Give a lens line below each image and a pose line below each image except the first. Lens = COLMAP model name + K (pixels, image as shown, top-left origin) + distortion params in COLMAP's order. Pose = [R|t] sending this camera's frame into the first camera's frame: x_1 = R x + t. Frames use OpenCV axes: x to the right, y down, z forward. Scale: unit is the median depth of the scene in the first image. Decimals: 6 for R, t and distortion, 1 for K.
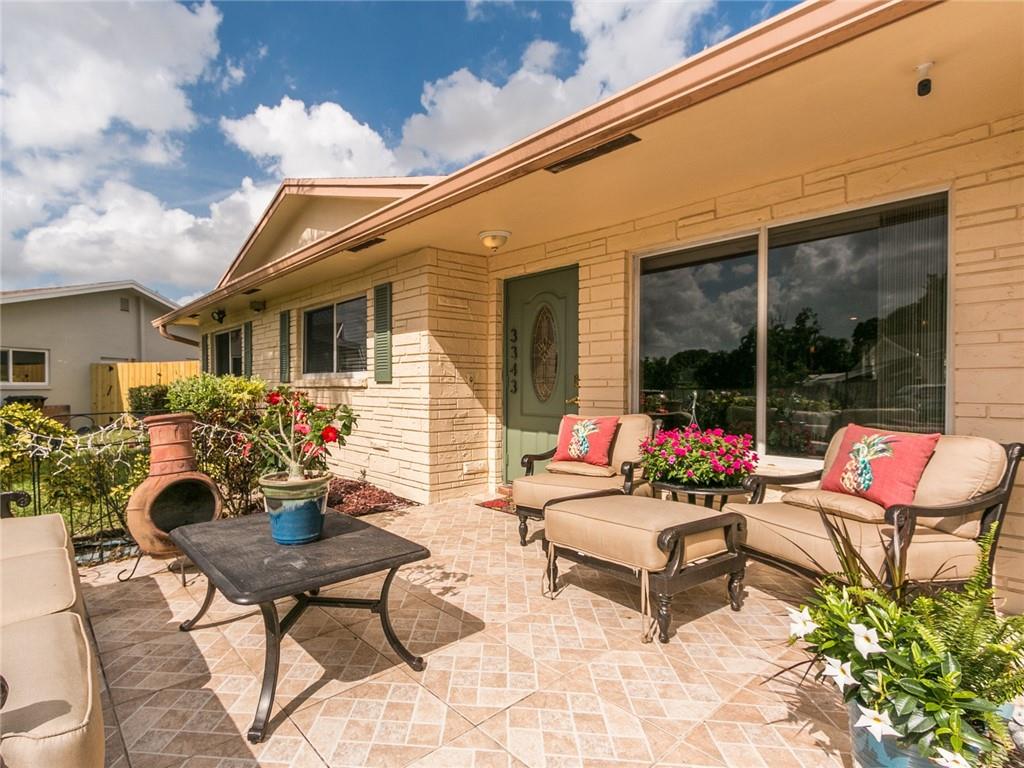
lens RADIAL K [[515.9, 0, 514.2], [0, 515.9, 390.5], [0, 0, 1]] dist [0.002311, -0.001008]
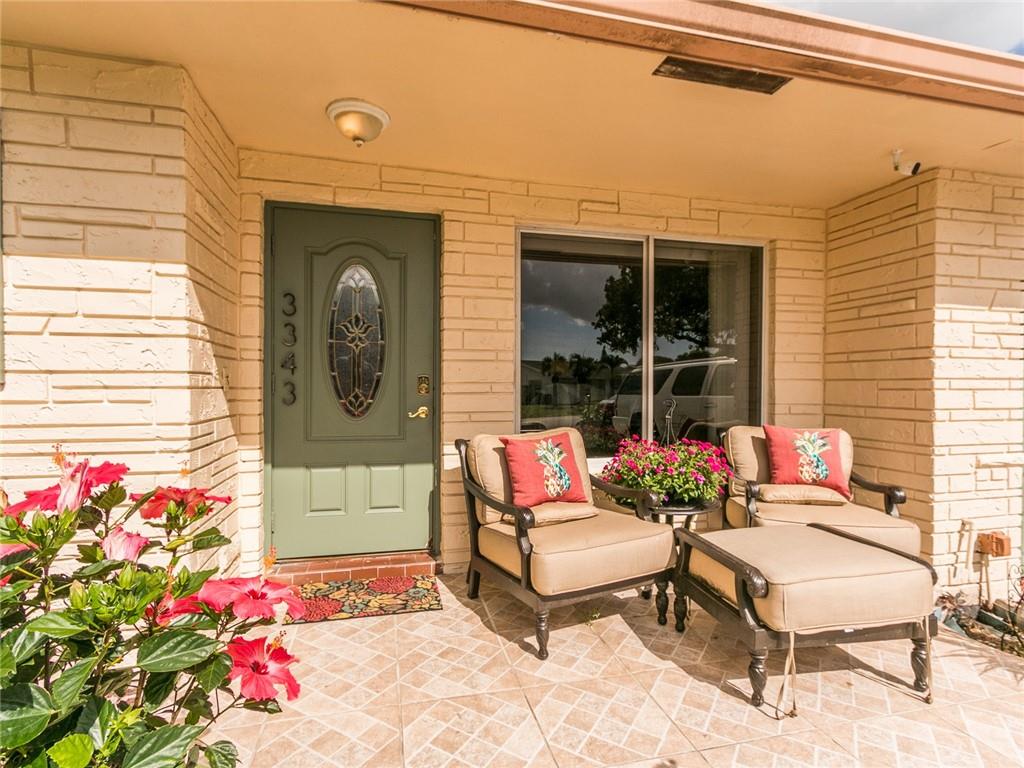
lens RADIAL K [[489.2, 0, 509.6], [0, 489.2, 392.0], [0, 0, 1]] dist [0.001190, -0.000395]
pose [[0.520829, -0.009905, 0.853603, -0.391395], [0.004423, 0.999951, 0.008905, -0.014511], [-0.853649, -0.000863, 0.520847, 0.585805]]
